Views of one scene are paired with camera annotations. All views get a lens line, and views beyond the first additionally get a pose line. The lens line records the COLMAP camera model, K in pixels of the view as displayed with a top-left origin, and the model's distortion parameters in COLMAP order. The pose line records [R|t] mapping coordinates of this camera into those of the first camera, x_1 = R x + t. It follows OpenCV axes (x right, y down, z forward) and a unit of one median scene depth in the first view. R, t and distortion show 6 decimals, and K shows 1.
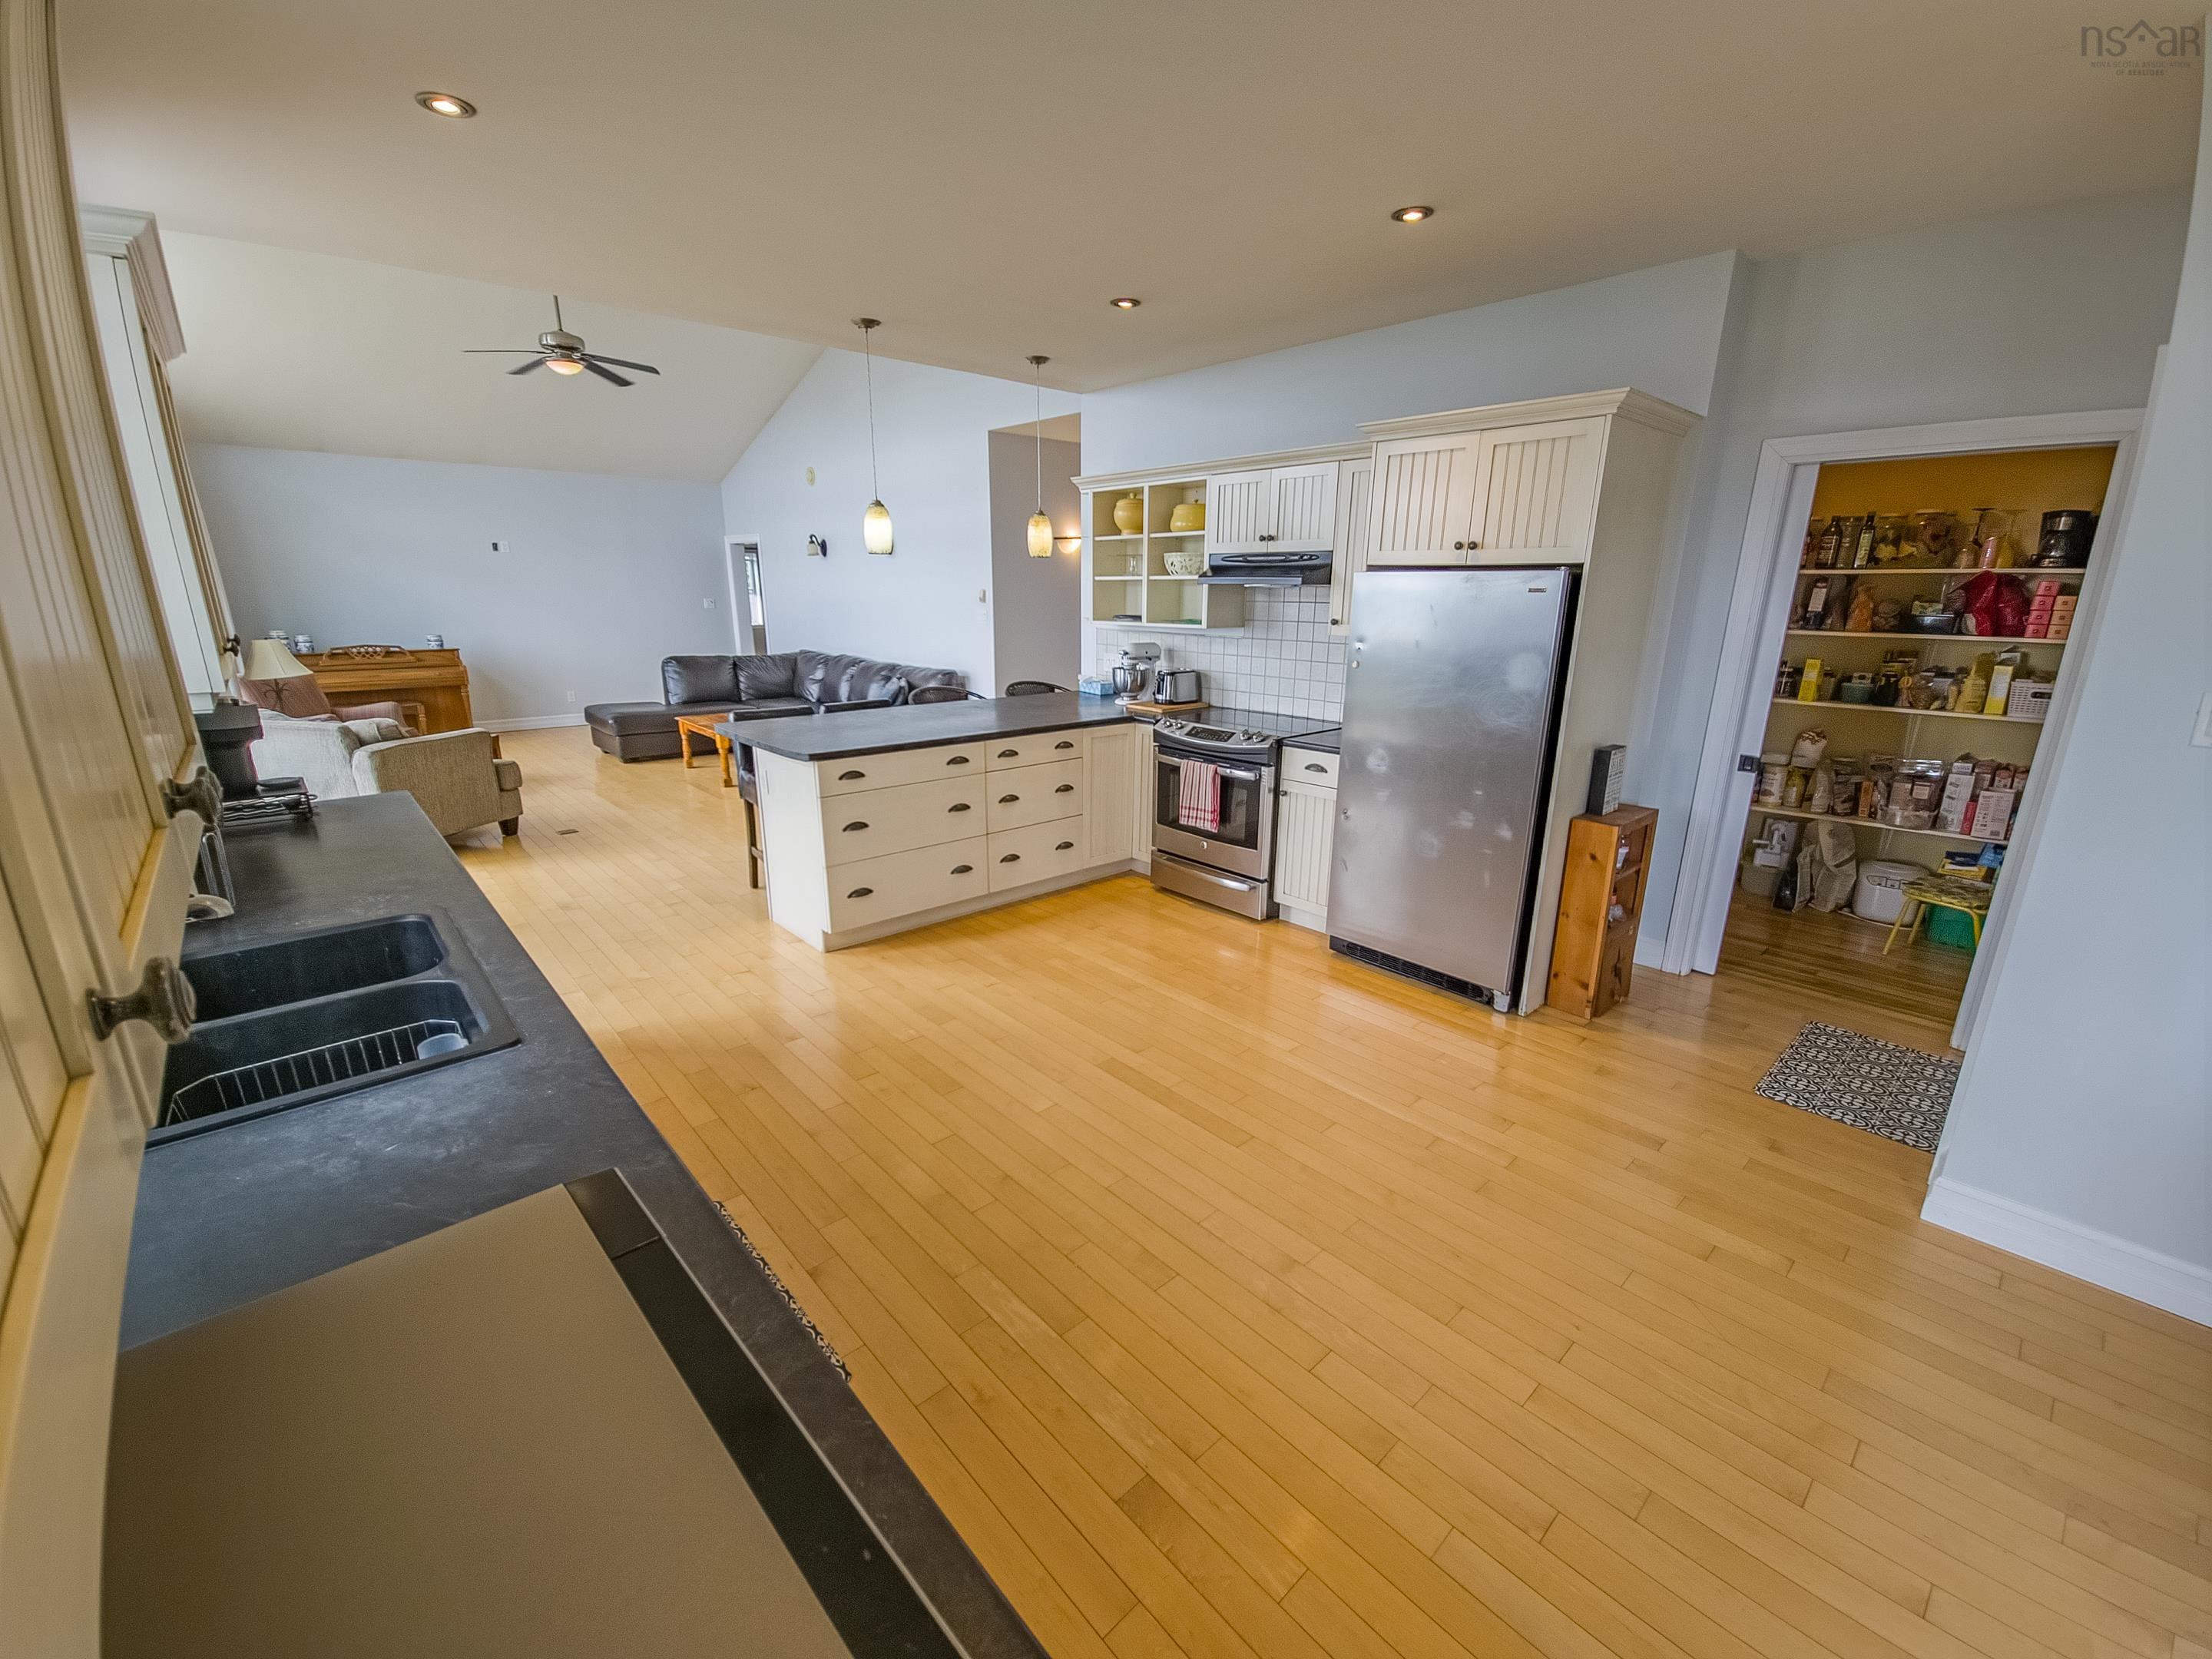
lens RADIAL K [[913.9, 0, 1104.5], [0, 913.9, 838.6], [0, 0, 1]] dist [0.002938, 0.000470]
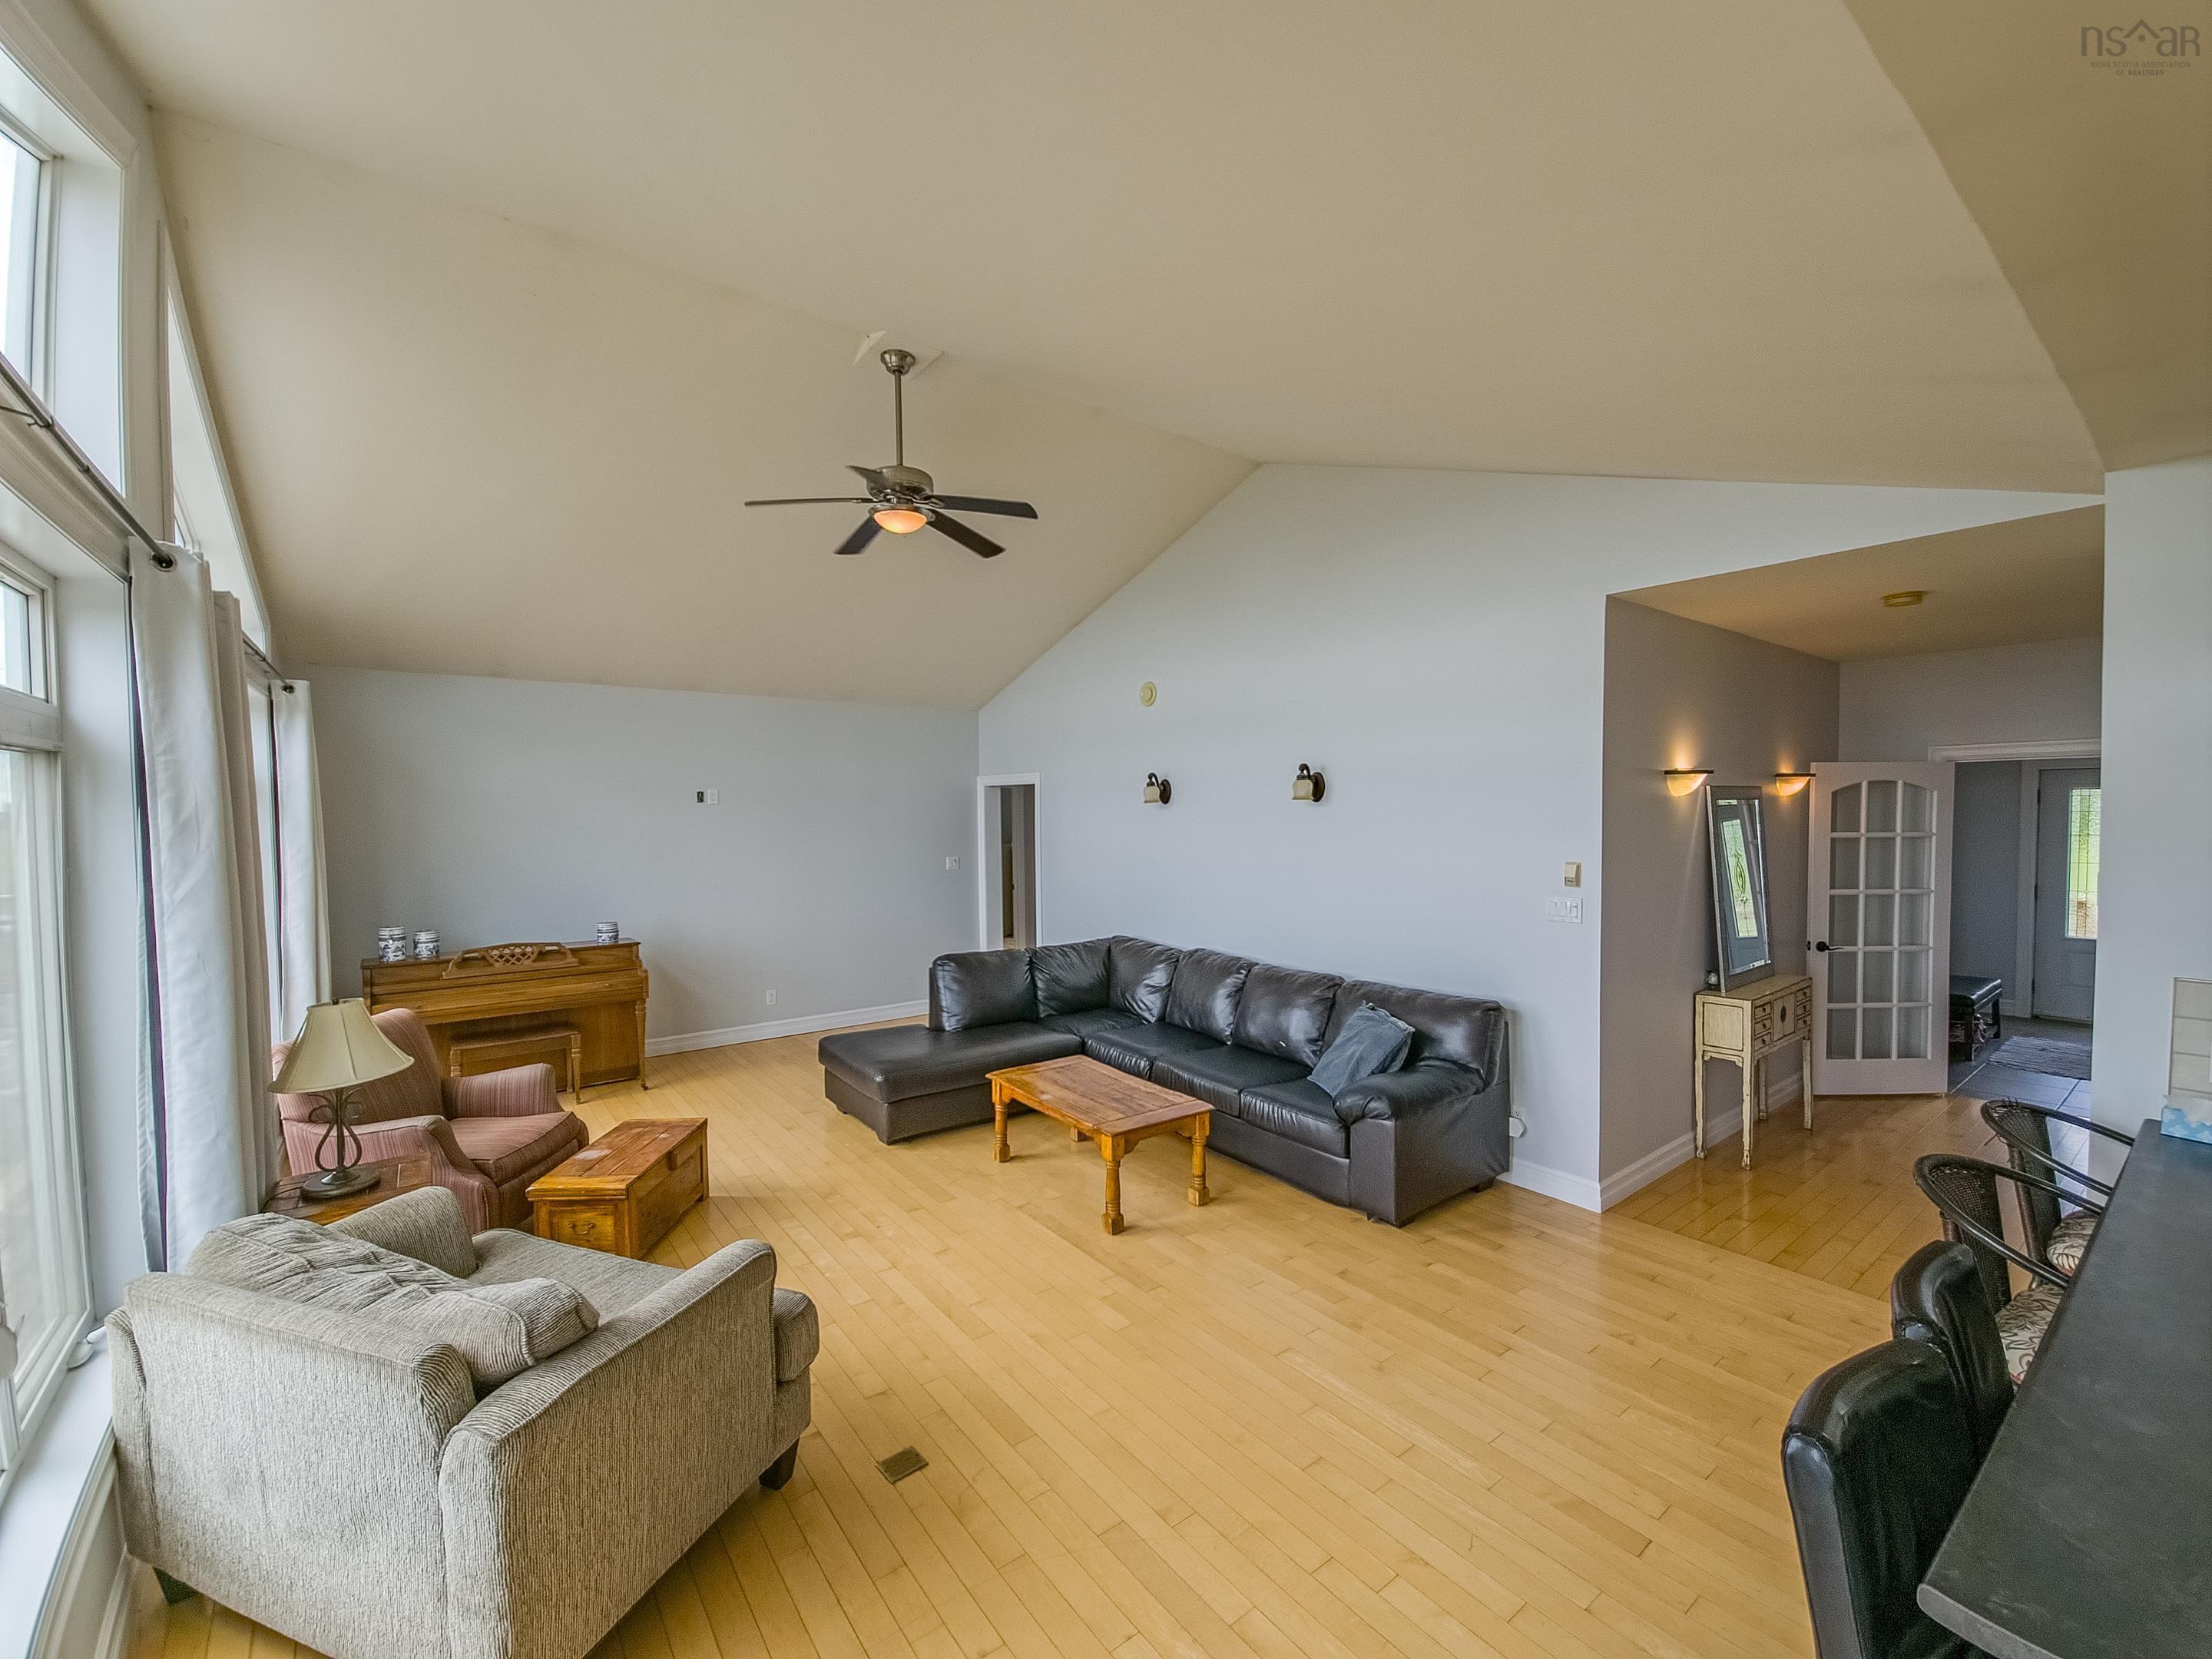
lens RADIAL K [[913.9, 0, 1104.5], [0, 913.9, 838.6], [0, 0, 1]] dist [0.002938, 0.000470]
pose [[0.996246, -0.011895, -0.085743, -0.306499], [-0.008793, 0.971487, -0.236931, -0.126774], [0.086117, 0.236795, 0.967735, 0.359022]]
